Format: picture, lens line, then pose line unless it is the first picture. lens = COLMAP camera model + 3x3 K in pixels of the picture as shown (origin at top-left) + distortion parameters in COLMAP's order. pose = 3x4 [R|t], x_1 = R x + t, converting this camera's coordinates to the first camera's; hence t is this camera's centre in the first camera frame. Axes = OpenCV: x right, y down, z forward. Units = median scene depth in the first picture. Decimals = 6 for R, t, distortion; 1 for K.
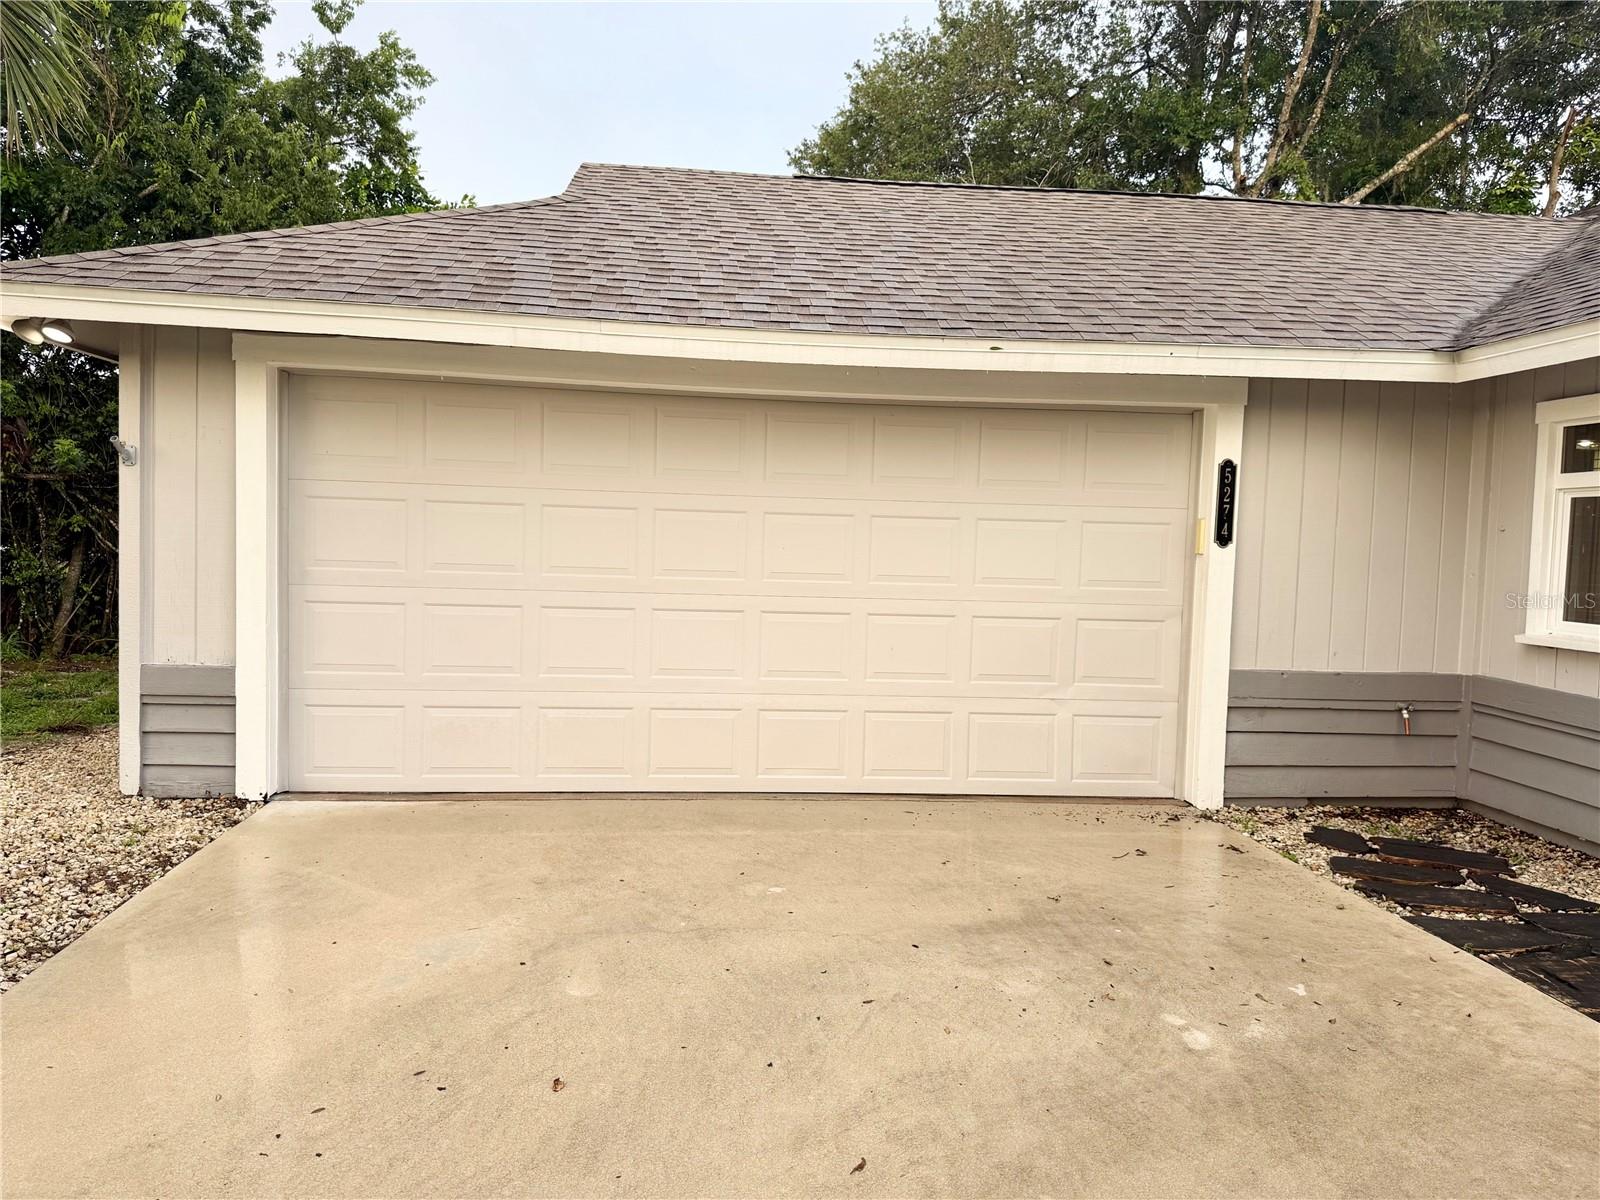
lens RADIAL K [[1132.2, 0, 788.0], [0, 1132.2, 615.0], [0, 0, 1]] dist [0.063708, -0.091083]
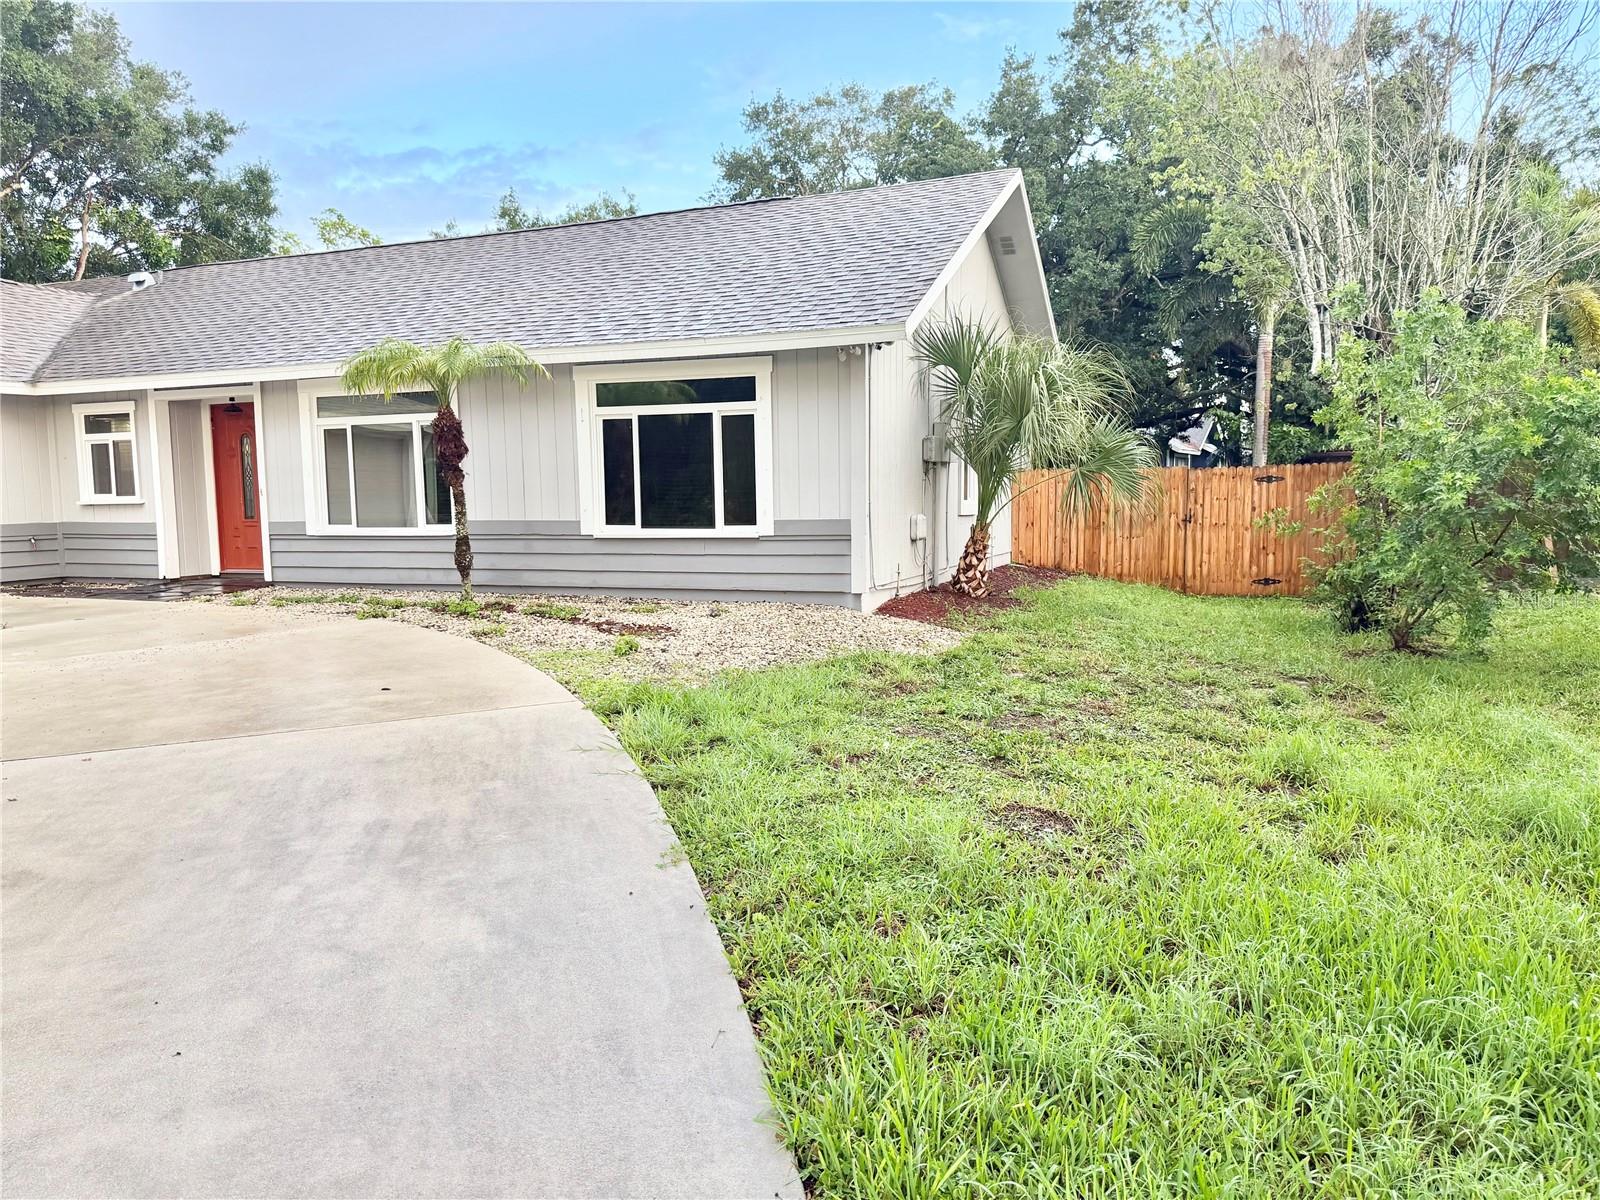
lens RADIAL K [[1132.2, 0, 813.3], [0, 1132.2, 603.9], [0, 0, 1]] dist [0.063708, -0.091083]
pose [[0.446475, -0.120388, 0.886660, -0.778246], [0.083628, 0.992185, 0.092606, 0.128299], [-0.890879, 0.032804, 0.453054, -1.371656]]
